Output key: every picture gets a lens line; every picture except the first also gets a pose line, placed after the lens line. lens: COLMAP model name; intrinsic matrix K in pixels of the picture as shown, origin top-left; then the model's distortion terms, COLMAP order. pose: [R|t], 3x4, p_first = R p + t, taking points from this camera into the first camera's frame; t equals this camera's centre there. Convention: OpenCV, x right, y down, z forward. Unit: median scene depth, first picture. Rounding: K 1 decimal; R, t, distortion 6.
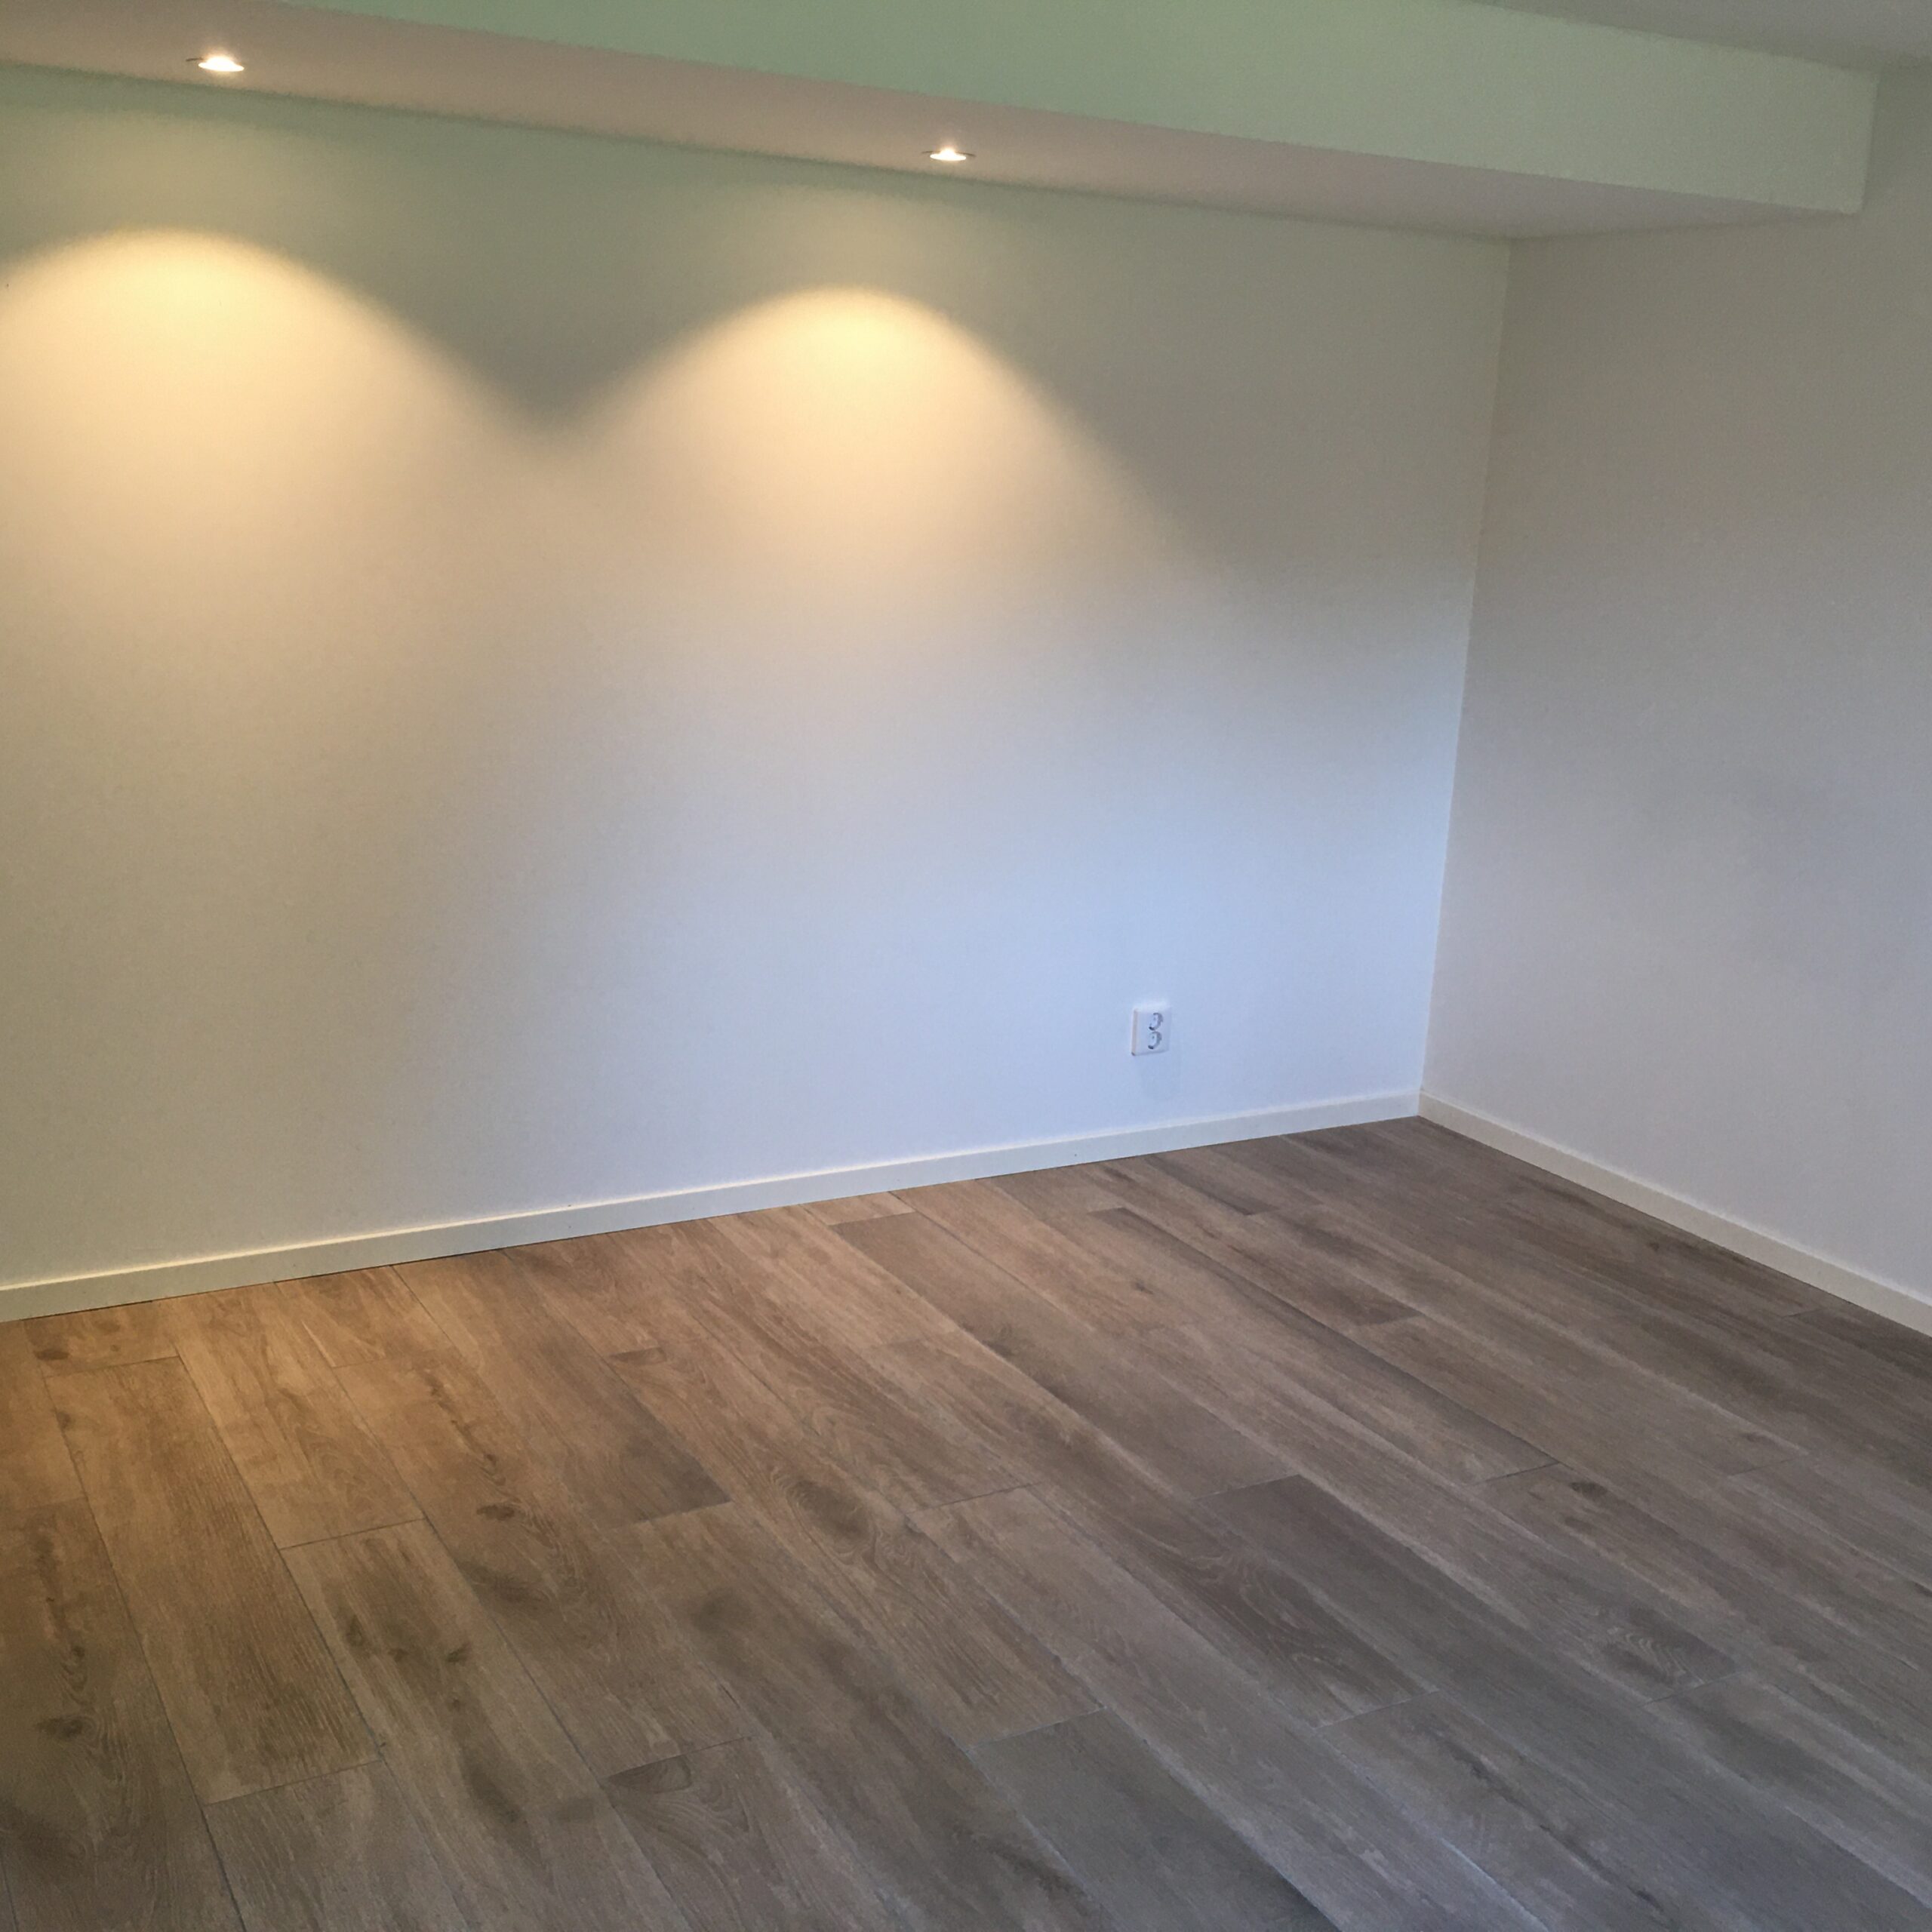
lens RADIAL K [[2268.6, 0, 965.6], [0, 2268.6, 957.3], [0, 0, 1]] dist [0.036831, 0.000000]
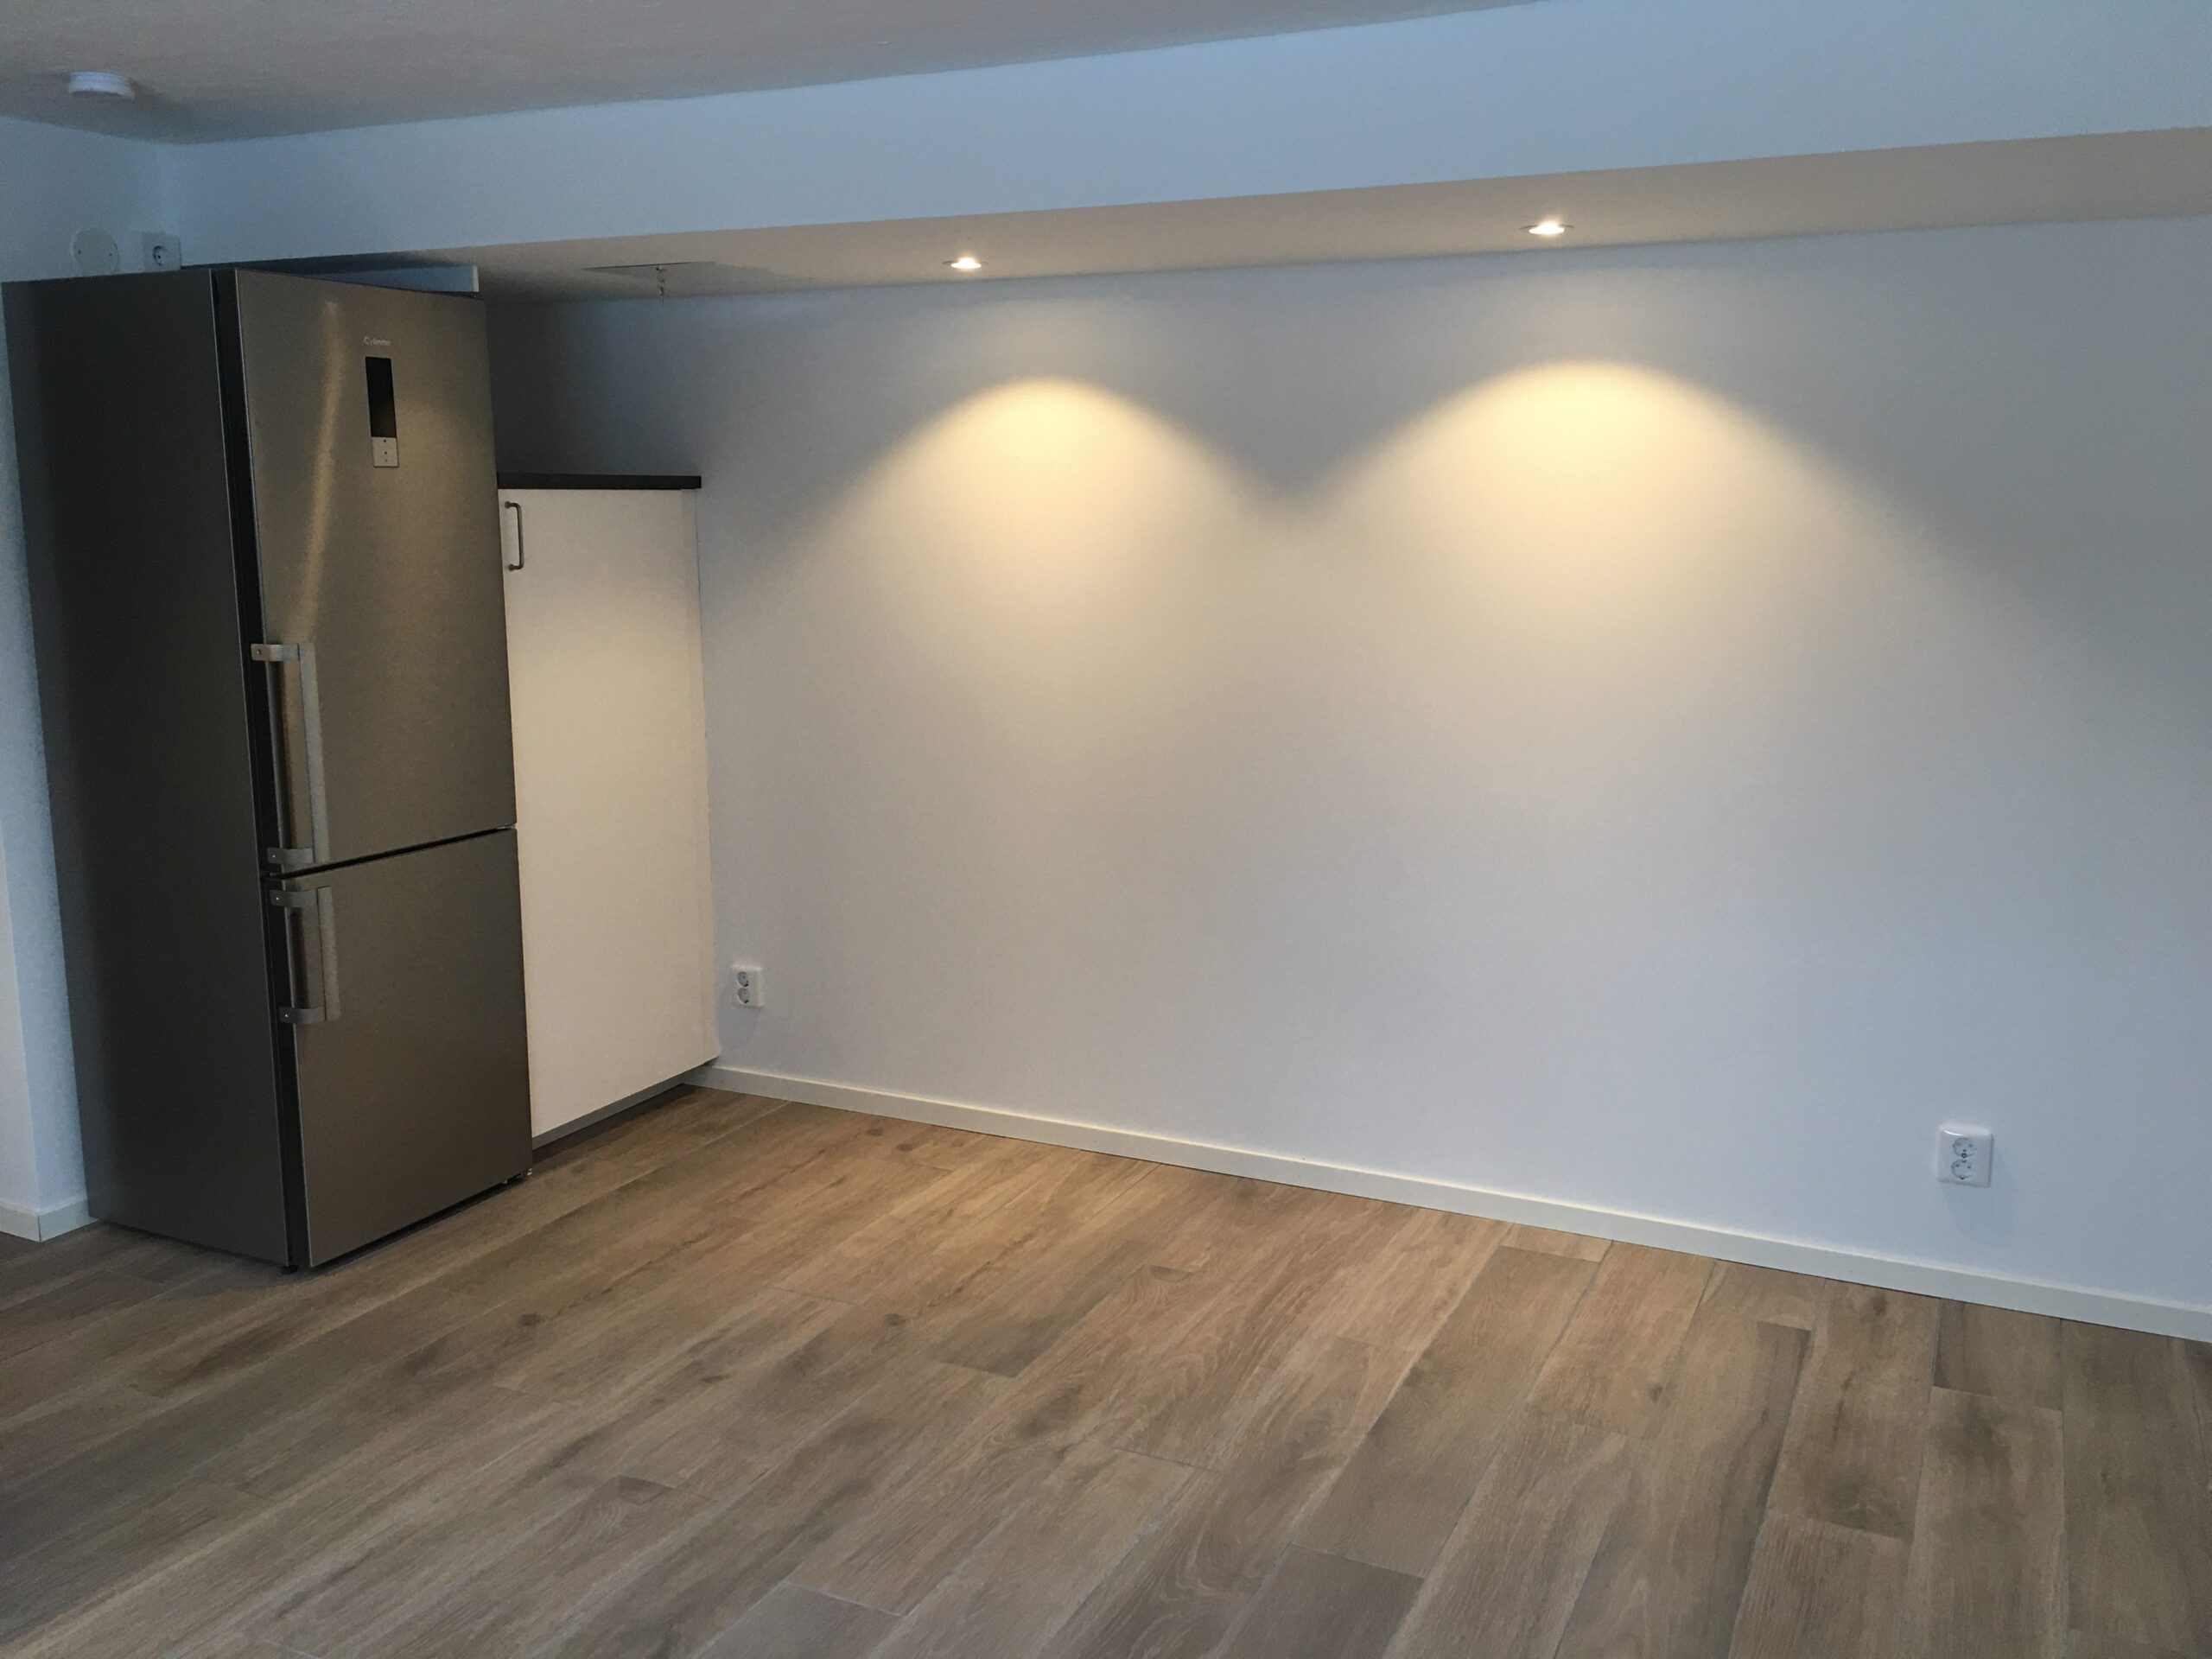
lens RADIAL K [[1922.8, 0, 1103.2], [0, 1922.8, 843.3], [0, 0, 1]] dist [0.039857, -0.018100]
pose [[0.553838, 0.106752, -0.825753, 0.652961], [-0.168395, 0.985613, 0.014476, -0.055248], [0.815418, 0.131035, 0.563847, 0.380316]]
